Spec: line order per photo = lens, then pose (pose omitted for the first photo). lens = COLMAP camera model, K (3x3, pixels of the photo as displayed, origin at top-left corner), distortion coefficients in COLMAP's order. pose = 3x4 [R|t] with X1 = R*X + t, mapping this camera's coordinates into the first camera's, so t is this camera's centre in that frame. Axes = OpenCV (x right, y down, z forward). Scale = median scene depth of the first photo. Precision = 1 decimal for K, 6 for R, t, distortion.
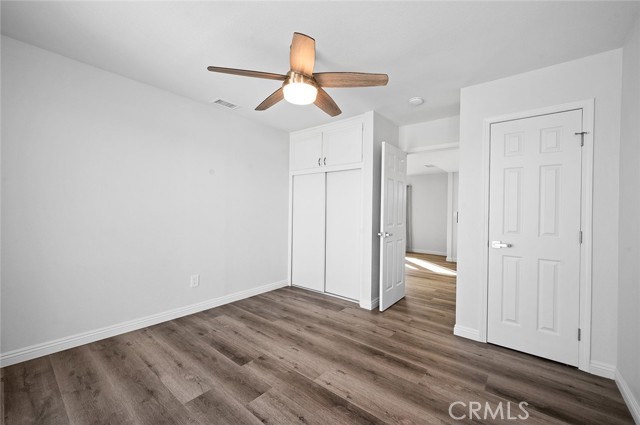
lens RADIAL K [[259.9, 0, 320.0], [0, 259.9, 210.5], [0, 0, 1]] dist [-0.001617, 0.000098]
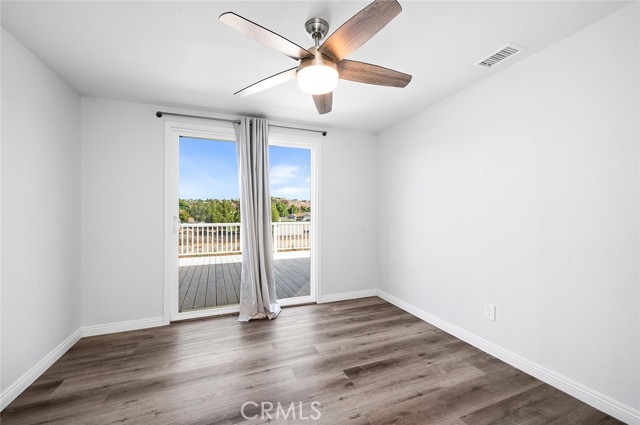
lens RADIAL K [[271.7, 0, 322.9], [0, 271.7, 209.6], [0, 0, 1]] dist [0.005572, 0.000208]
pose [[-0.465021, -0.019270, -0.885090, 0.571925], [-0.009376, 0.999814, -0.016841, -0.008267], [0.885250, 0.000467, -0.465115, 1.191587]]
